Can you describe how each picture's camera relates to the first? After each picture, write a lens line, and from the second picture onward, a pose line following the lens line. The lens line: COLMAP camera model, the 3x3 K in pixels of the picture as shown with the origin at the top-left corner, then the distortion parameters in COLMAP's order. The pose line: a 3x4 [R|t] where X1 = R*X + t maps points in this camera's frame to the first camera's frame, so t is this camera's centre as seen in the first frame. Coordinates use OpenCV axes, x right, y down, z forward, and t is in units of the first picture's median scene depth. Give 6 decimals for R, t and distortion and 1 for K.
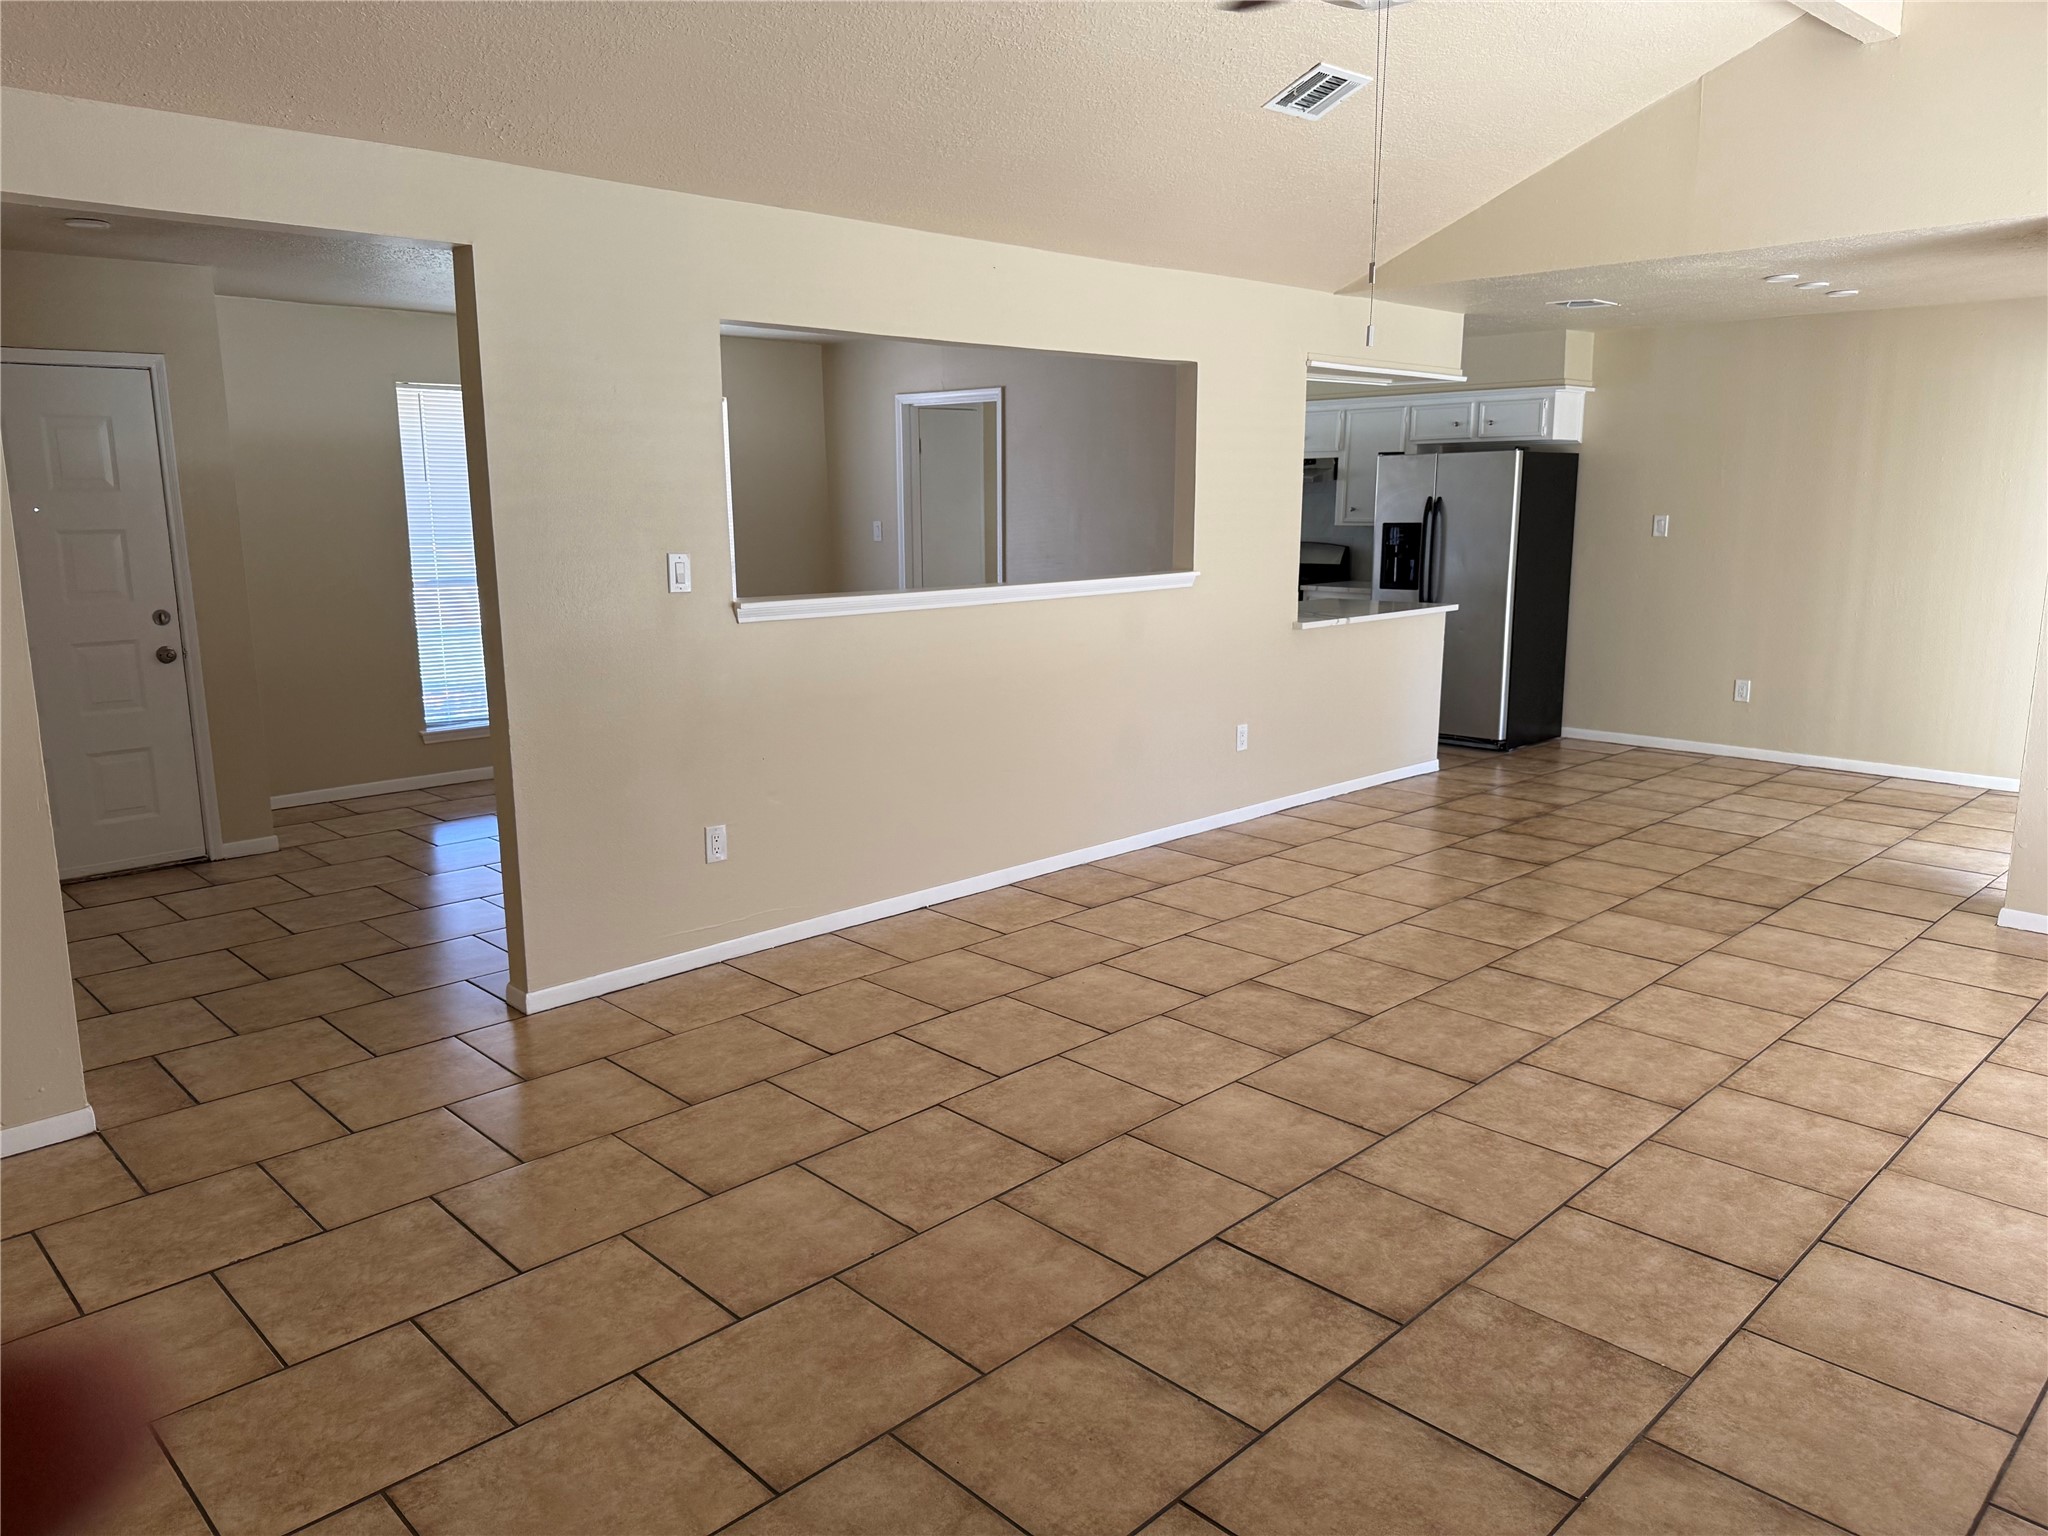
lens RADIAL K [[1423.9, 0, 1017.9], [0, 1423.9, 766.7], [0, 0, 1]] dist [0.121904, -0.193382]
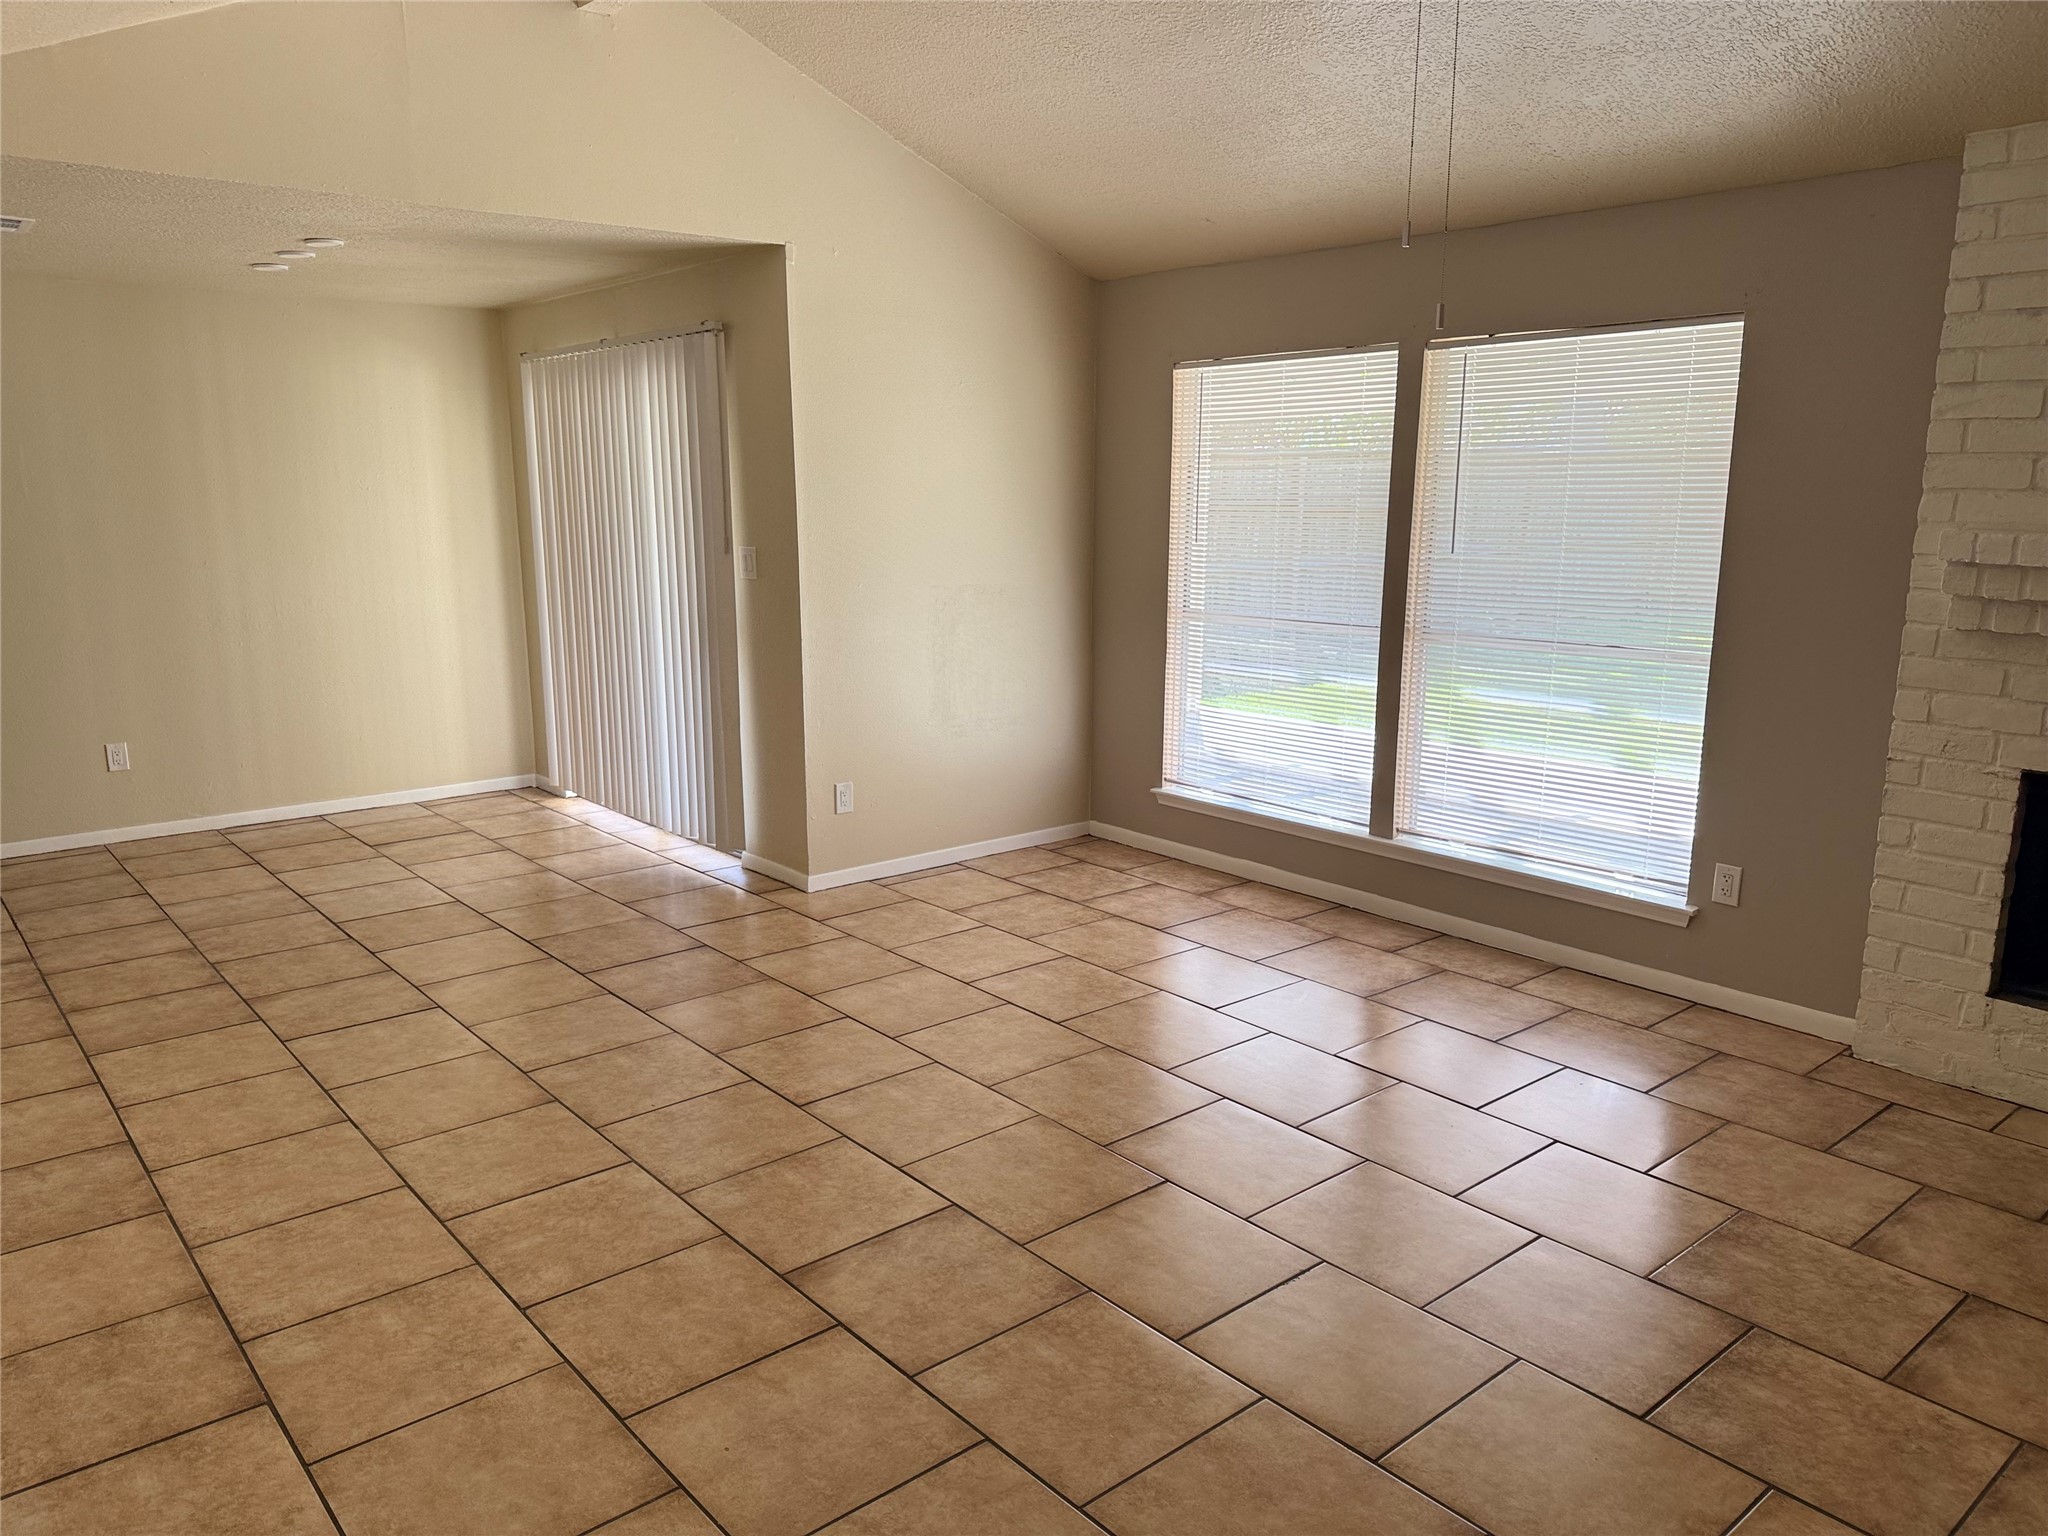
lens RADIAL K [[1445.4, 0, 1024.0], [0, 1445.4, 768.0], [0, 0, 1]] dist [0.054462, -0.062510]
pose [[0.073881, -0.192174, 0.978576, -0.478235], [0.189171, 0.966143, 0.175450, -0.183958], [-0.979161, 0.172156, 0.107734, 0.906243]]
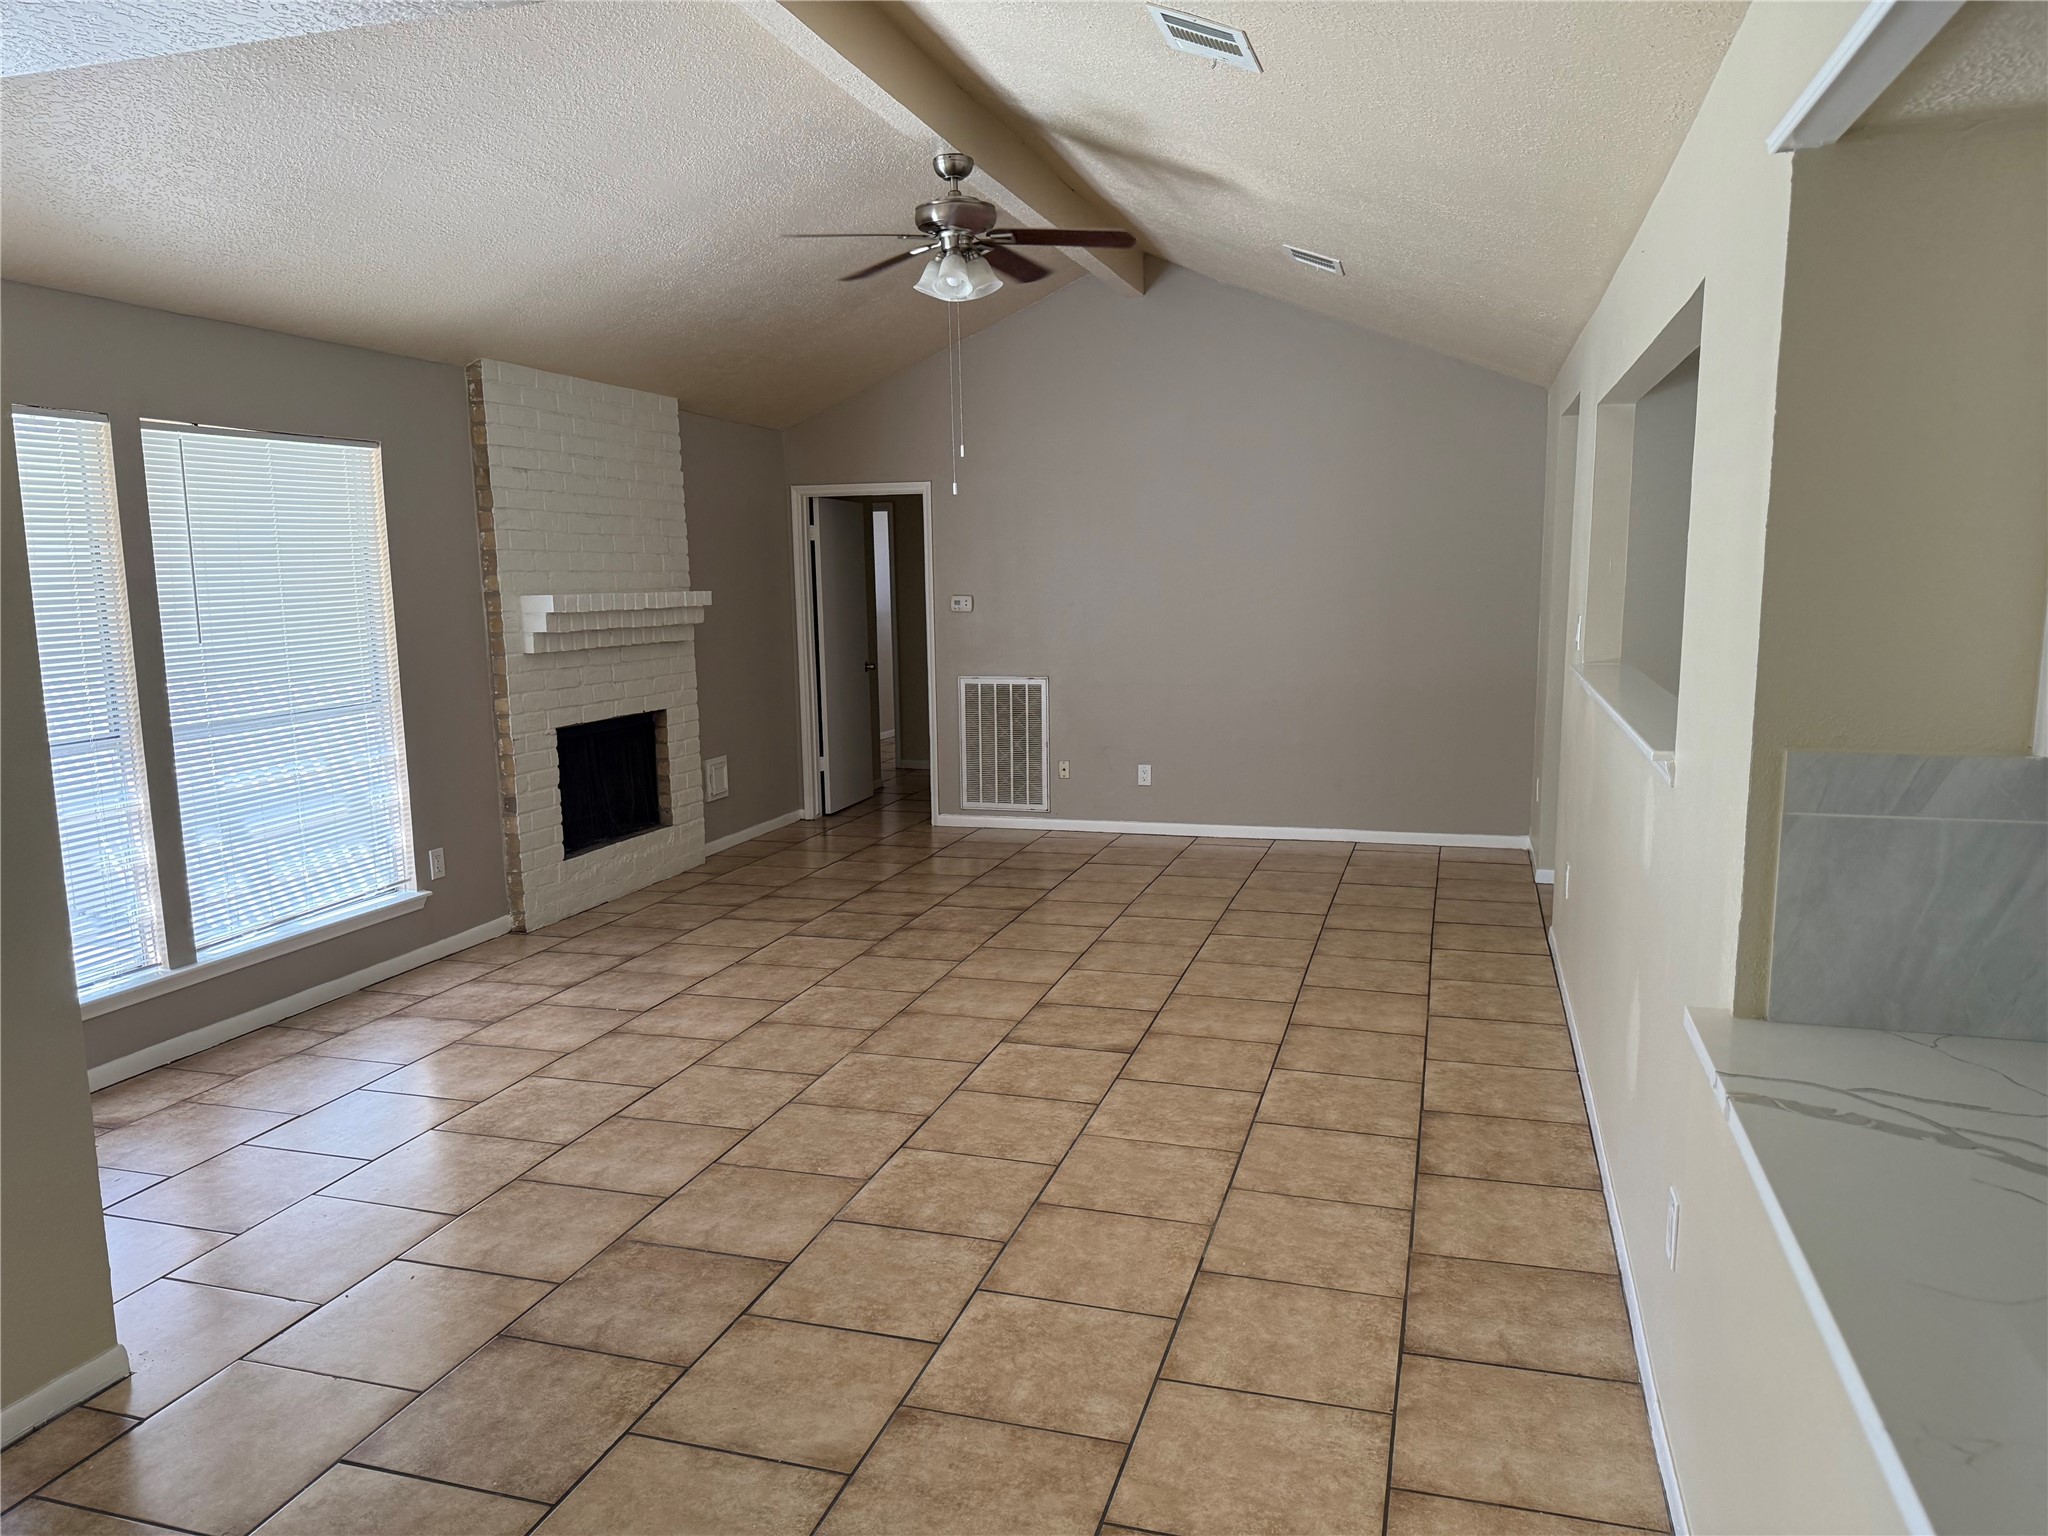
lens RADIAL K [[1423.9, 0, 1017.9], [0, 1423.9, 766.7], [0, 0, 1]] dist [0.121904, -0.193382]
pose [[-0.878648, 0.077120, -0.471201, 0.797094], [-0.079603, 0.949397, 0.303822, -0.394544], [0.470787, 0.304462, -0.828047, 1.995111]]
